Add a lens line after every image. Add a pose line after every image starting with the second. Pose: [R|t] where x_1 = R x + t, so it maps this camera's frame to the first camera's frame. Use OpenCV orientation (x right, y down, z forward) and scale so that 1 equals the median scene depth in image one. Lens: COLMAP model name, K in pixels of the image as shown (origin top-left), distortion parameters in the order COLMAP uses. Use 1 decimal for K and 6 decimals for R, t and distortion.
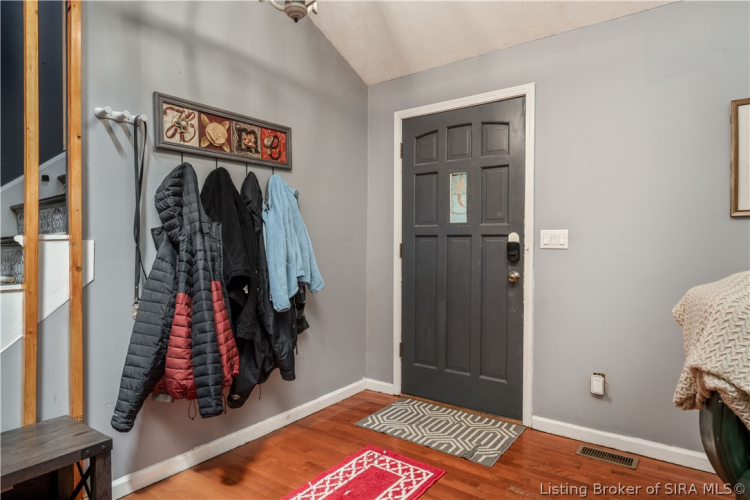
lens RADIAL K [[434.9, 0, 374.0], [0, 434.9, 249.6], [0, 0, 1]] dist [0.001528, 0.000754]
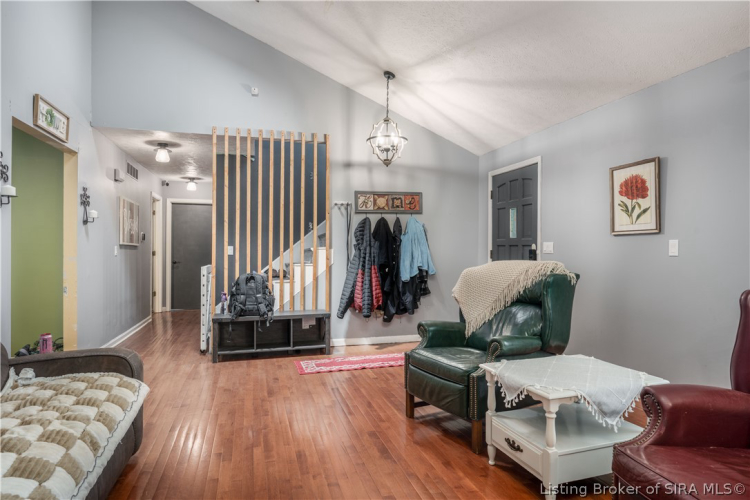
lens RADIAL K [[434.9, 0, 376.6], [0, 434.9, 249.0], [0, 0, 1]] dist [0.001528, 0.000754]
pose [[0.793926, -0.001146, -0.608014, 1.097006], [-0.007466, 0.999904, -0.011634, 0.006452], [0.607969, 0.013776, 0.793841, -0.900937]]
